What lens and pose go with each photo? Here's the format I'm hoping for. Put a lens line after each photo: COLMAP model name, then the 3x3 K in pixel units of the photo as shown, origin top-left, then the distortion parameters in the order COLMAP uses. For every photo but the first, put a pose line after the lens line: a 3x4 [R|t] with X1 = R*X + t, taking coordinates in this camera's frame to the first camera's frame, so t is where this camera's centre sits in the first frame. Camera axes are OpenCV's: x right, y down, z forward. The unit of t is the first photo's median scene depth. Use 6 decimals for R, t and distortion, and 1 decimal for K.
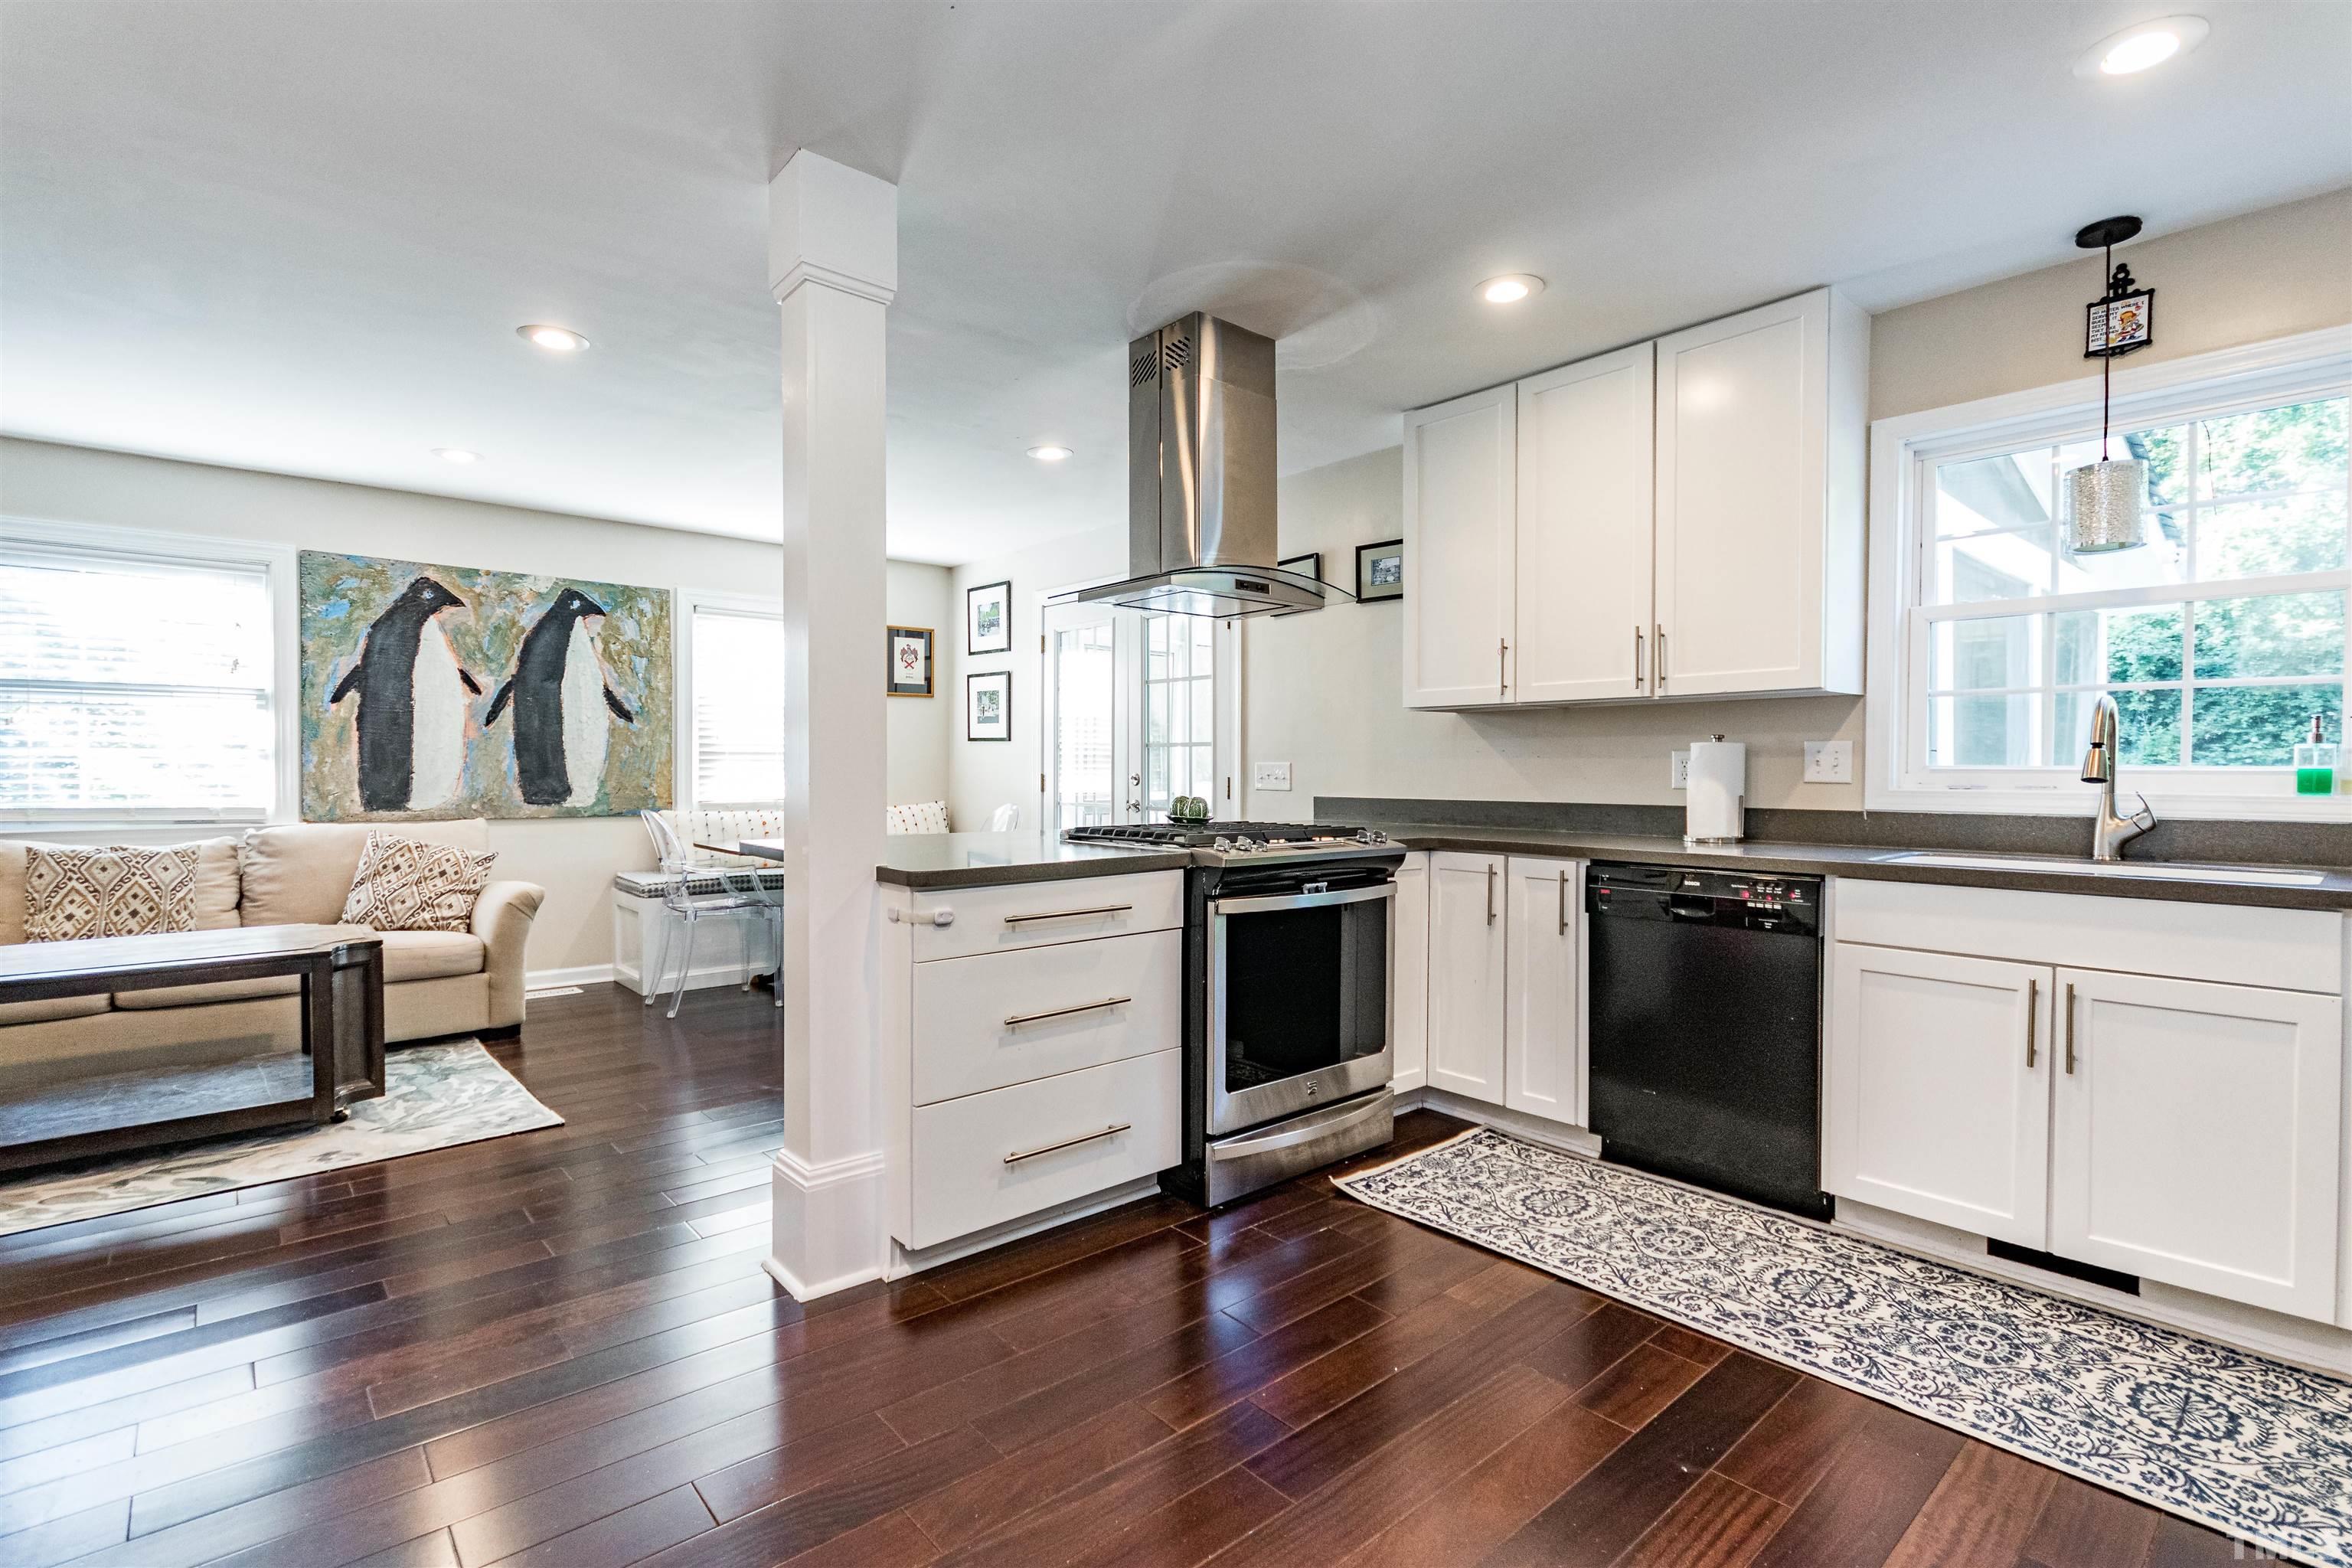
lens RADIAL K [[1099.2, 0, 1176.0], [0, 1099.2, 784.0], [0, 0, 1]] dist [0.000202, 0.000378]
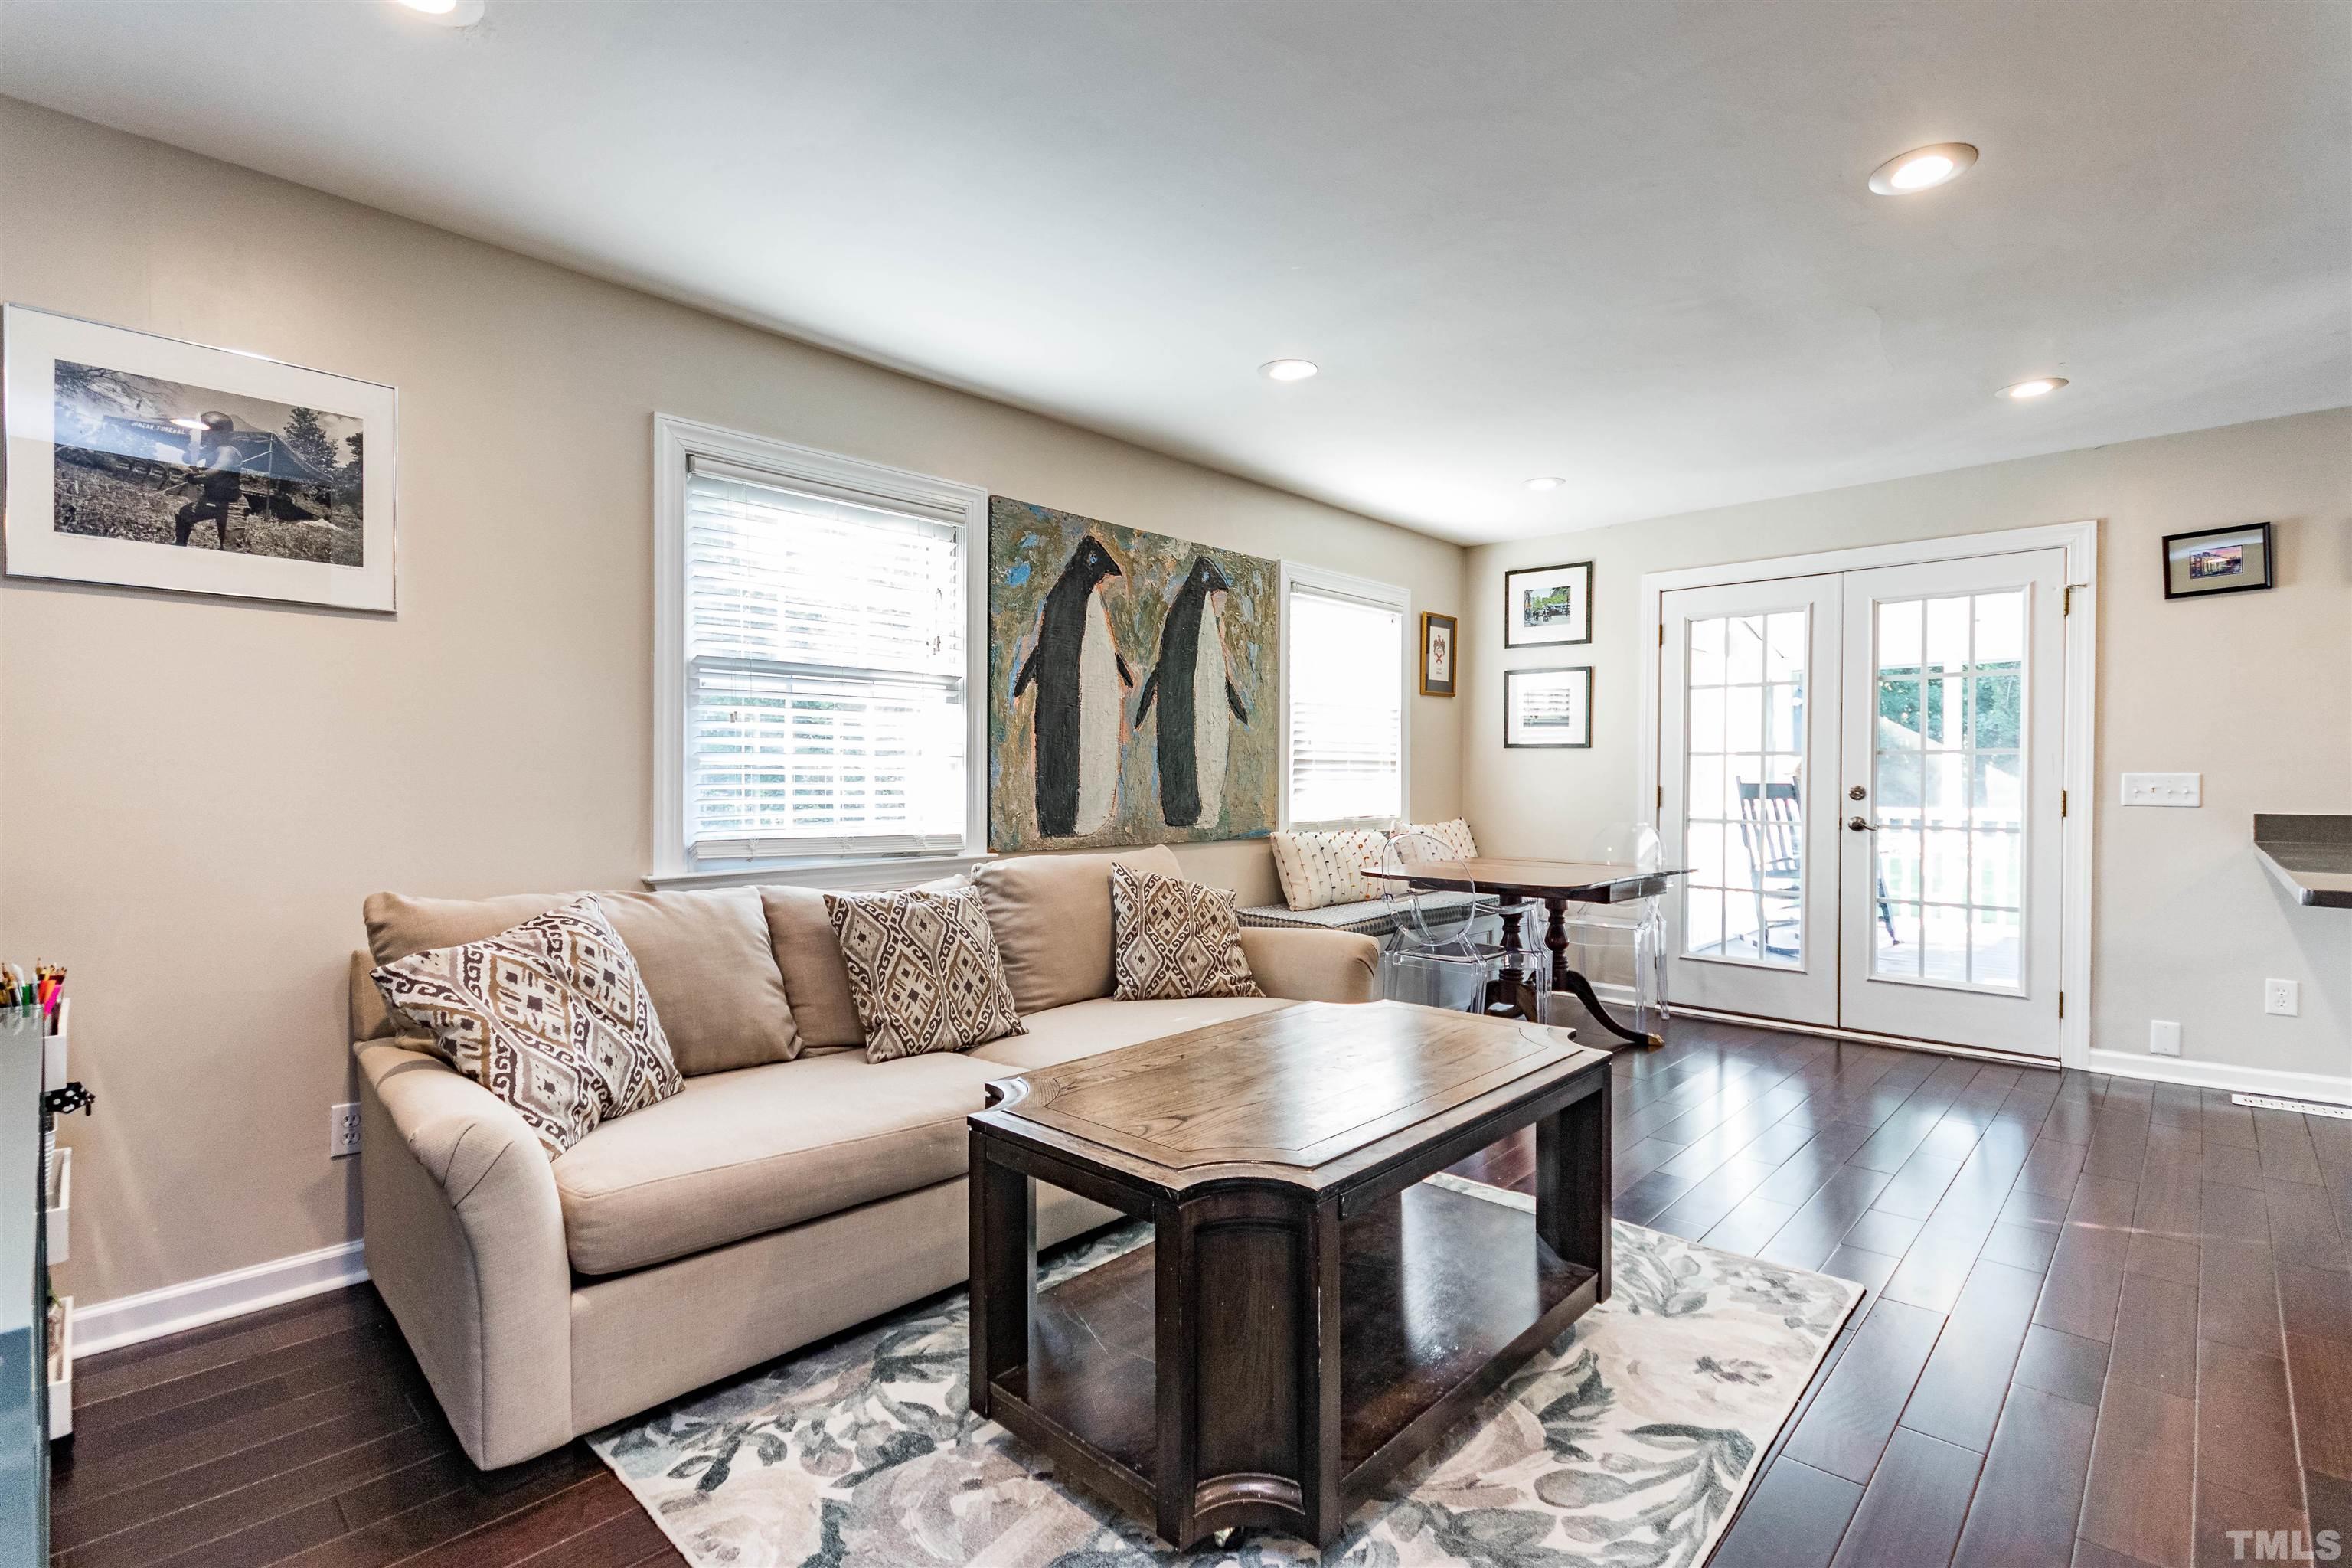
lens RADIAL K [[1099.2, 0, 1176.0], [0, 1099.2, 784.0], [0, 0, 1]] dist [0.000202, 0.000378]
pose [[0.995999, -0.001697, 0.089353, -0.687631], [0.002349, 0.999971, -0.007196, -0.006524], [-0.089338, 0.007377, 0.995974, 0.218033]]
